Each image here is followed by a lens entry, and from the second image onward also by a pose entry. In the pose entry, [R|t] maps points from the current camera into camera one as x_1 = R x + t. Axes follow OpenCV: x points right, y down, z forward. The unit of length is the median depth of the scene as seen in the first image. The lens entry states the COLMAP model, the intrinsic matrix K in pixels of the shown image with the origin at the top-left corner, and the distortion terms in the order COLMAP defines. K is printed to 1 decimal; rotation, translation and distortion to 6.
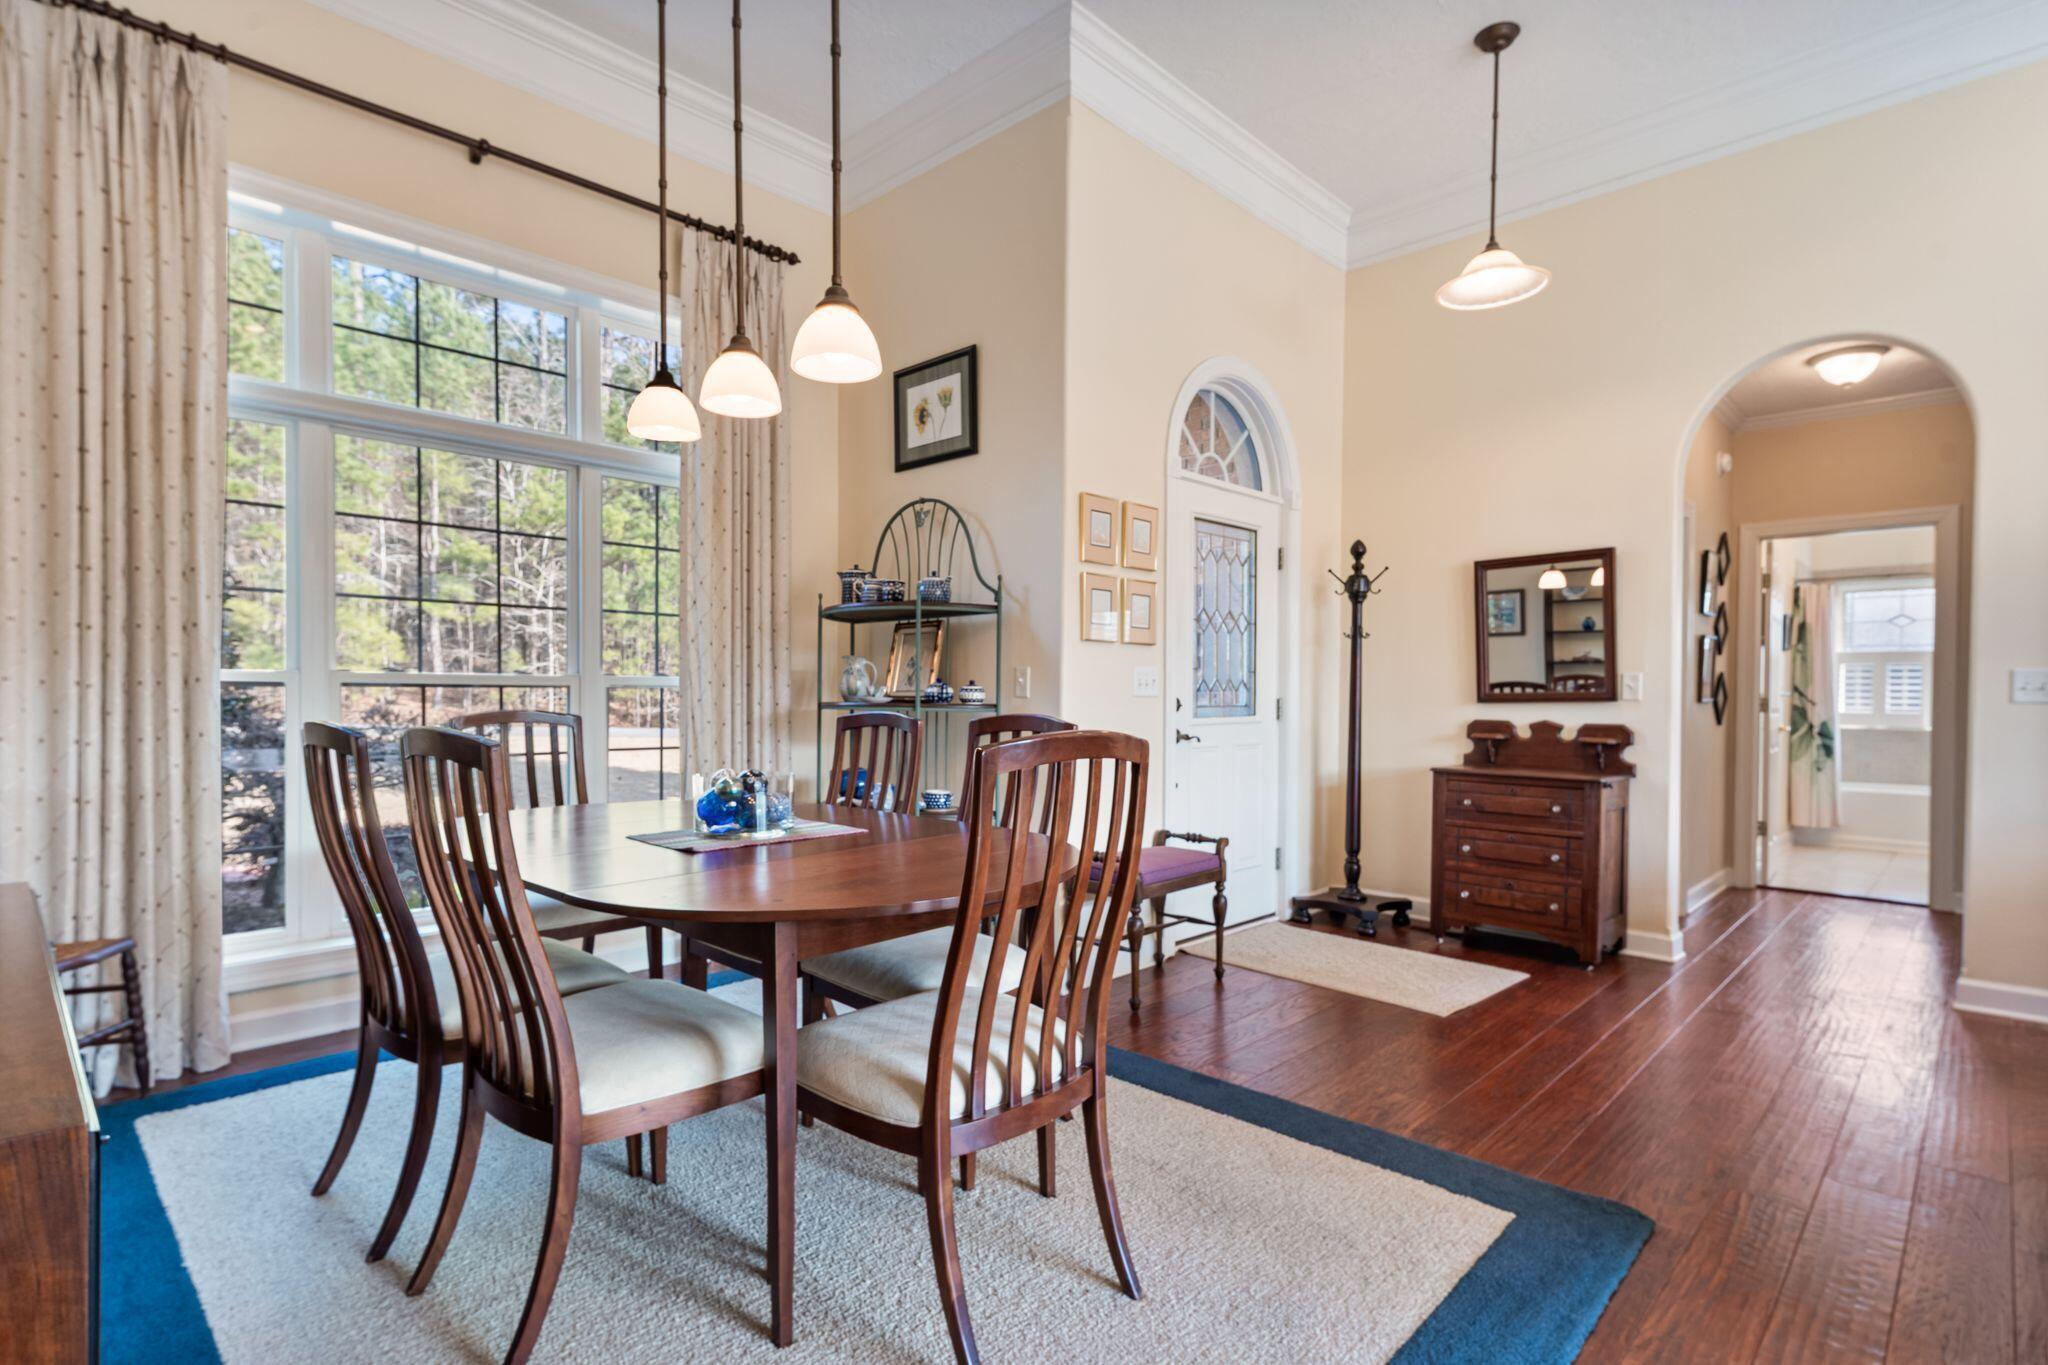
lens RADIAL K [[1018.4, 0, 1024.0], [0, 1018.4, 682.5], [0, 0, 1]] dist [-0.000981, -0.000019]
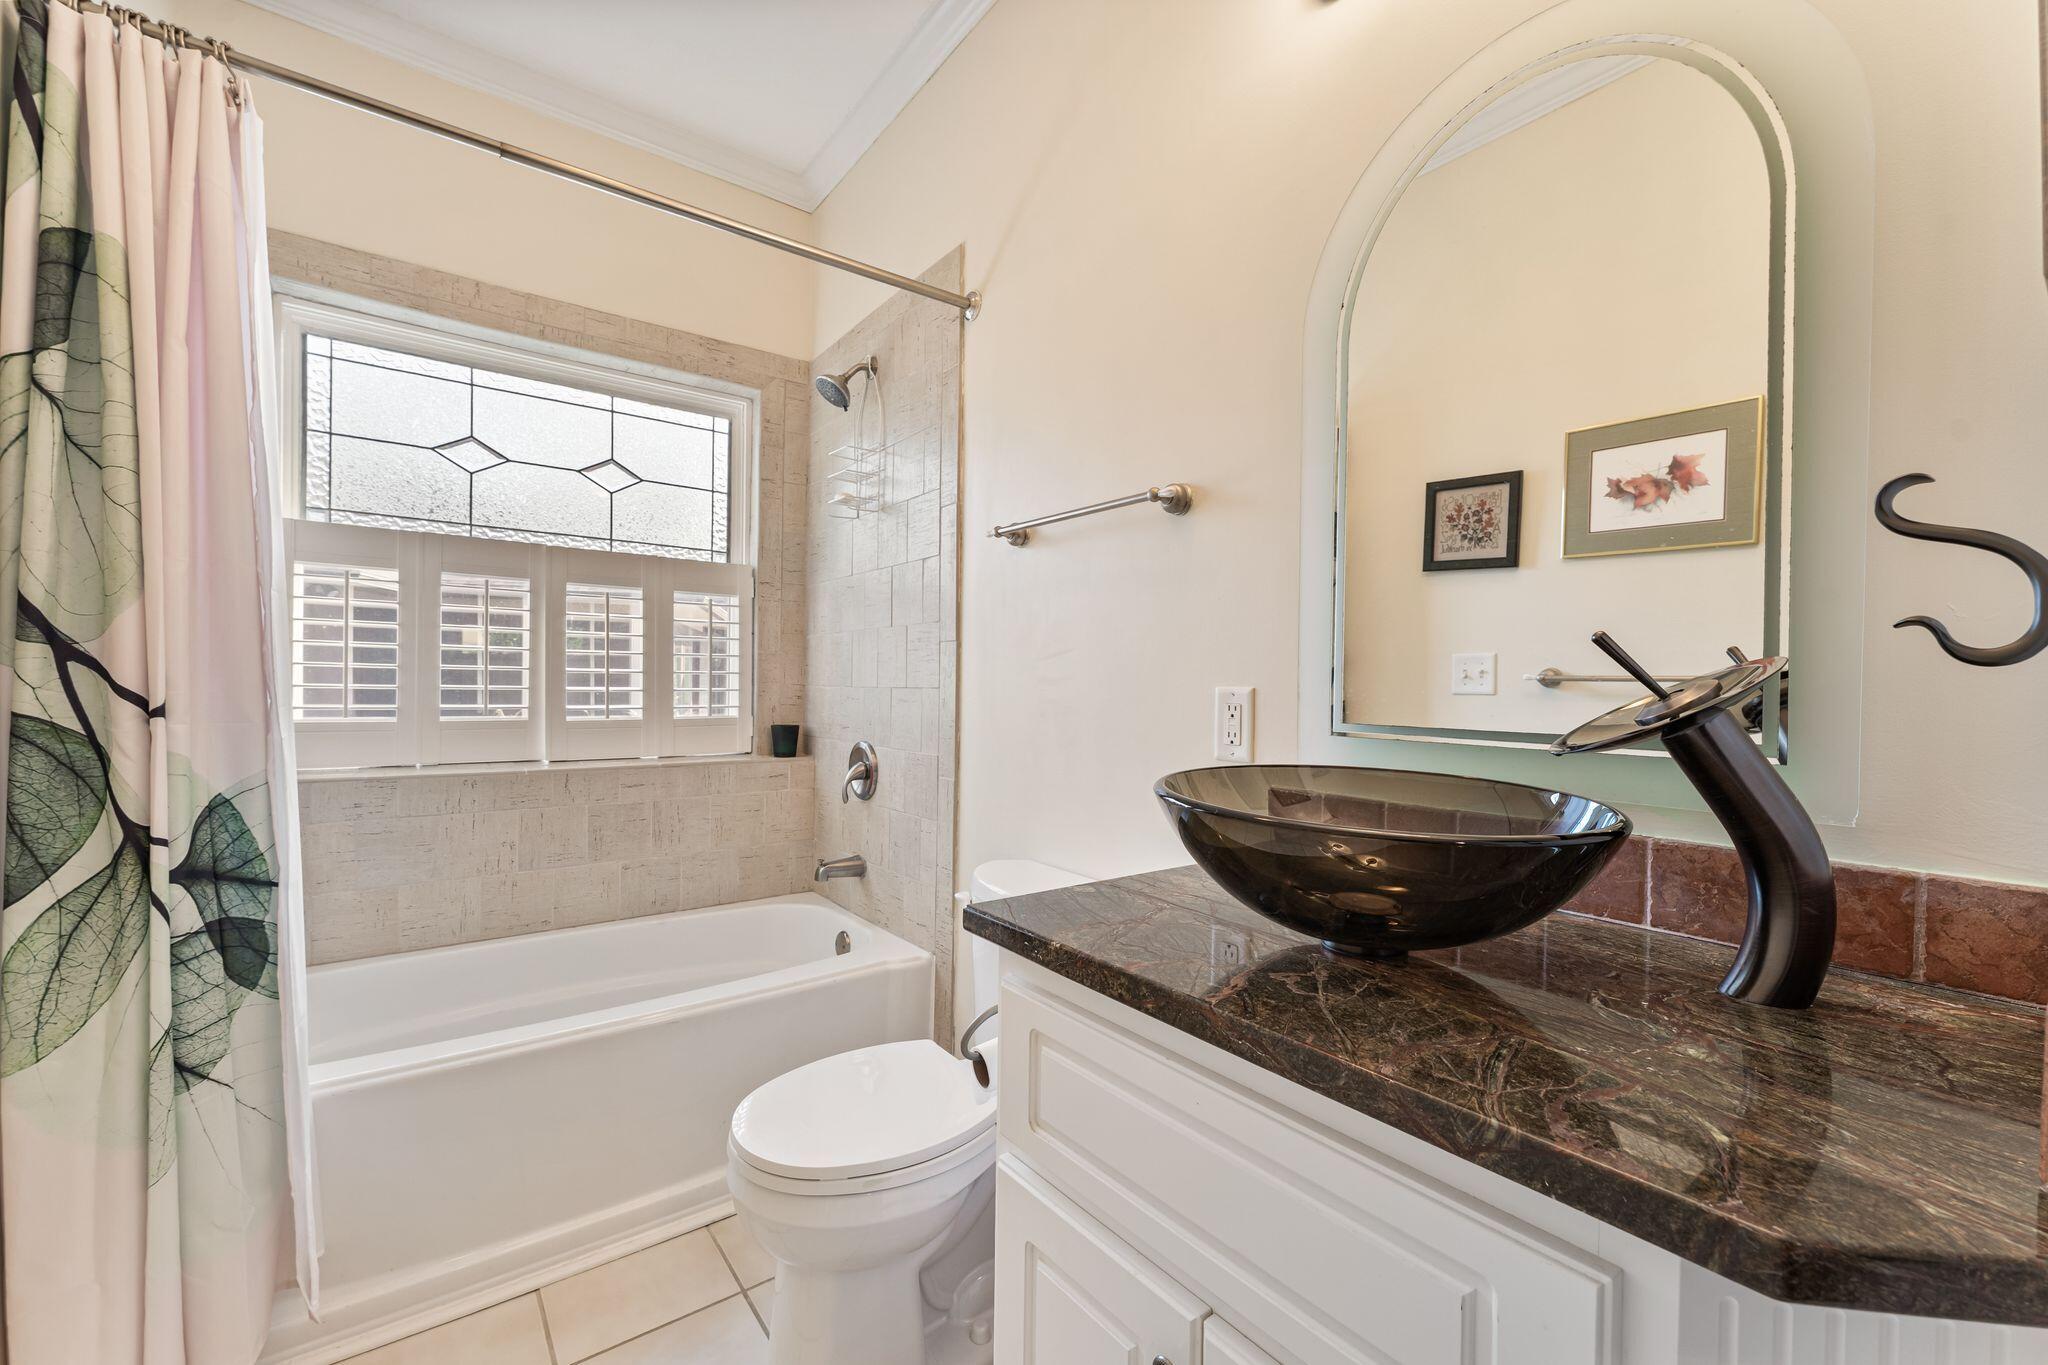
lens RADIAL K [[829.3, 0, 1027.0], [0, 829.3, 690.7], [0, 0, 1]] dist [-0.000247, 0.000137]
pose [[0.152499, -0.018902, 0.988123, 0.656420], [-0.006040, 0.999781, 0.020057, 0.014149], [-0.988285, -0.009027, 0.152351, 0.827444]]
